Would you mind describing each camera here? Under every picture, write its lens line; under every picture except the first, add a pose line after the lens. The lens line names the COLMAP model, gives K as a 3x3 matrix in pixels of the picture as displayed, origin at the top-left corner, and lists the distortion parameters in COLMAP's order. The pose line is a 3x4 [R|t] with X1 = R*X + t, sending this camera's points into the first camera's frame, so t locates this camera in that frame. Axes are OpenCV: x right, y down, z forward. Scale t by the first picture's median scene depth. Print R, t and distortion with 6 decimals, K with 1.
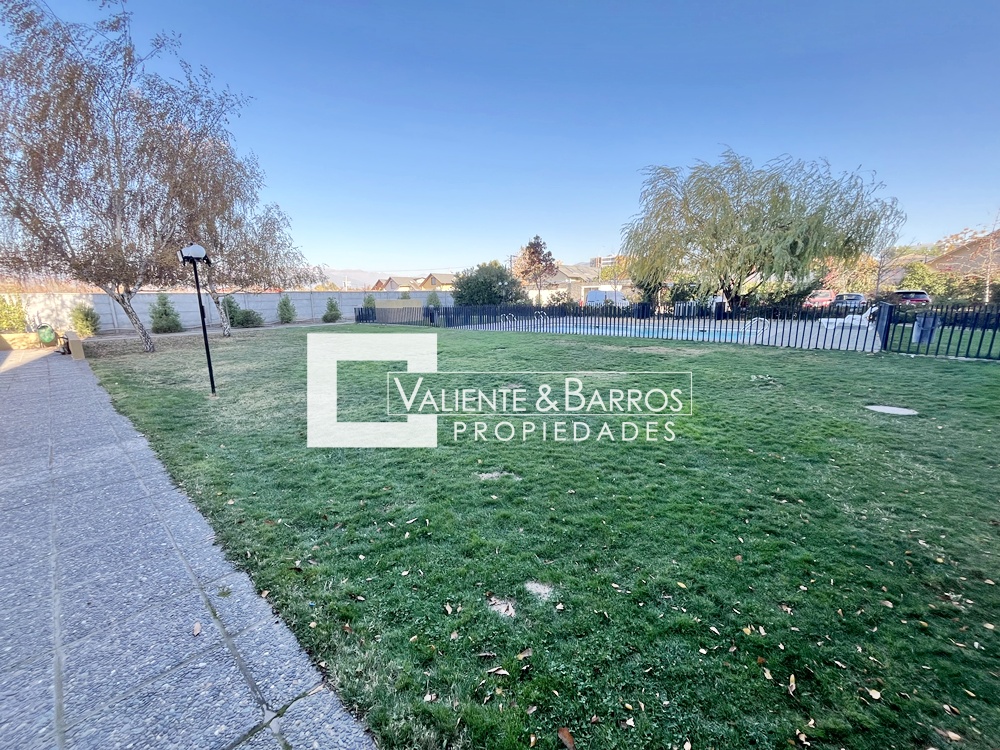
lens RADIAL K [[402.0, 0, 497.8], [0, 402.0, 377.3], [0, 0, 1]] dist [-0.002233, -0.000381]
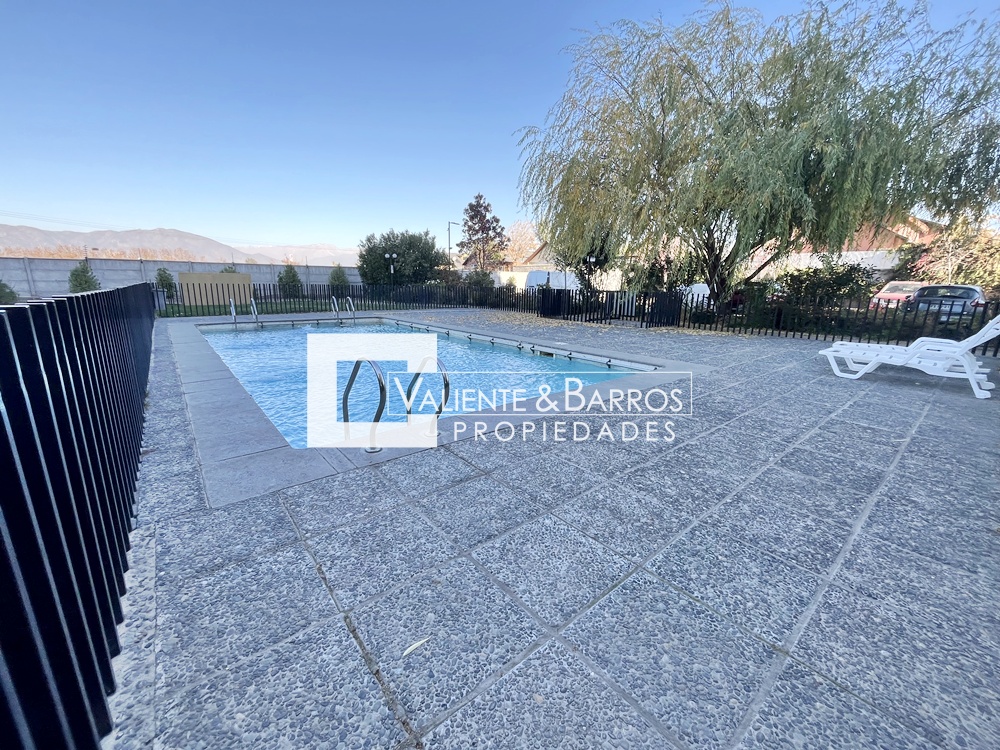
lens RADIAL K [[402.0, 0, 501.0], [0, 402.0, 375.7], [0, 0, 1]] dist [-0.002233, -0.000381]
pose [[0.988917, 0.065622, -0.133181, 0.262434], [-0.061604, 0.997519, 0.034073, -0.052718], [0.135087, -0.025491, 0.990506, 0.283824]]
